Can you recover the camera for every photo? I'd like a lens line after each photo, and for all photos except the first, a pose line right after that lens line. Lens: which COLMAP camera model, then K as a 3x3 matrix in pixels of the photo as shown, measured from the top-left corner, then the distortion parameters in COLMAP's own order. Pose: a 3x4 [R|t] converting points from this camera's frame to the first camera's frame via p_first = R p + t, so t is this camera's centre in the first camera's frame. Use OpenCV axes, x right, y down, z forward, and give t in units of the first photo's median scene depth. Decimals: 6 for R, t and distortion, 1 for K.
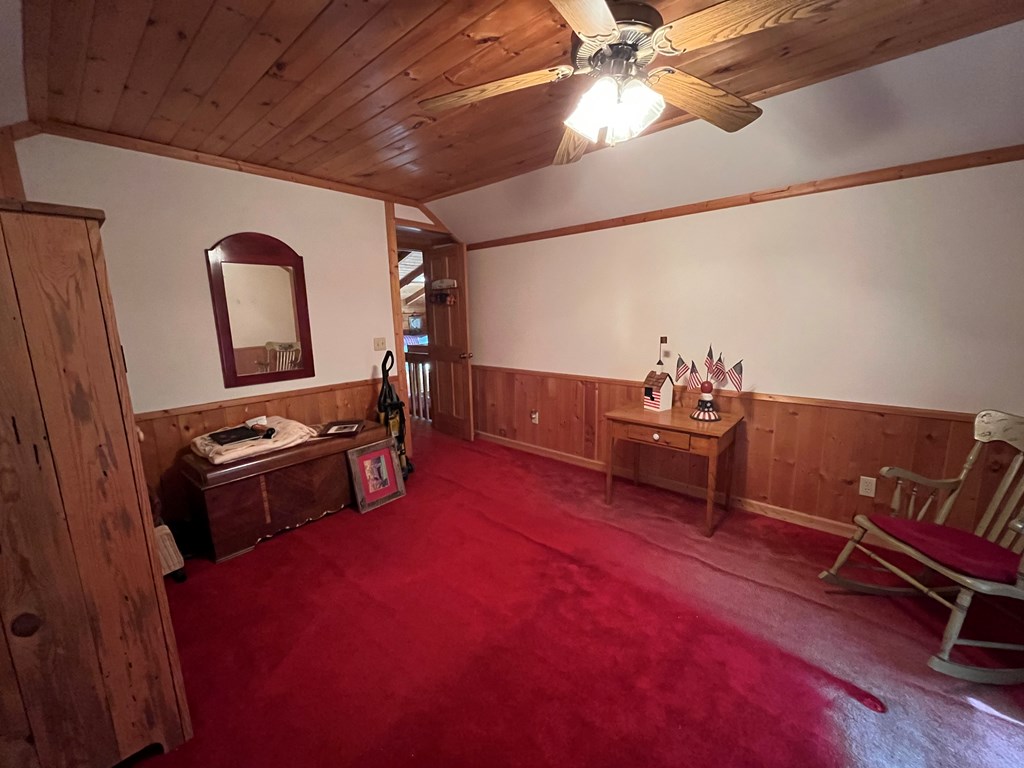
lens RADIAL K [[414.4, 0, 512.0], [0, 414.4, 384.0], [0, 0, 1]] dist [0.000835, 0.000039]
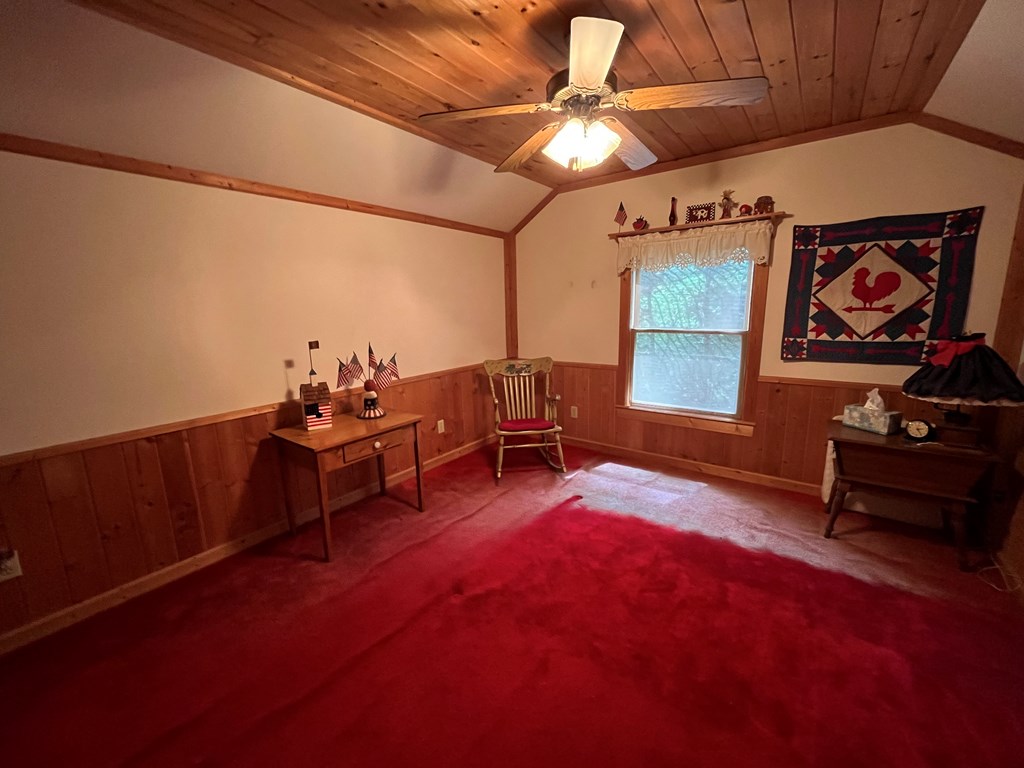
lens RADIAL K [[414.4, 0, 512.0], [0, 414.4, 384.0], [0, 0, 1]] dist [0.000835, 0.000039]
pose [[-0.087126, -0.167937, 0.981940, -0.555776], [0.193362, 0.964091, 0.182041, -0.113197], [-0.977251, 0.205730, -0.051525, 0.713061]]
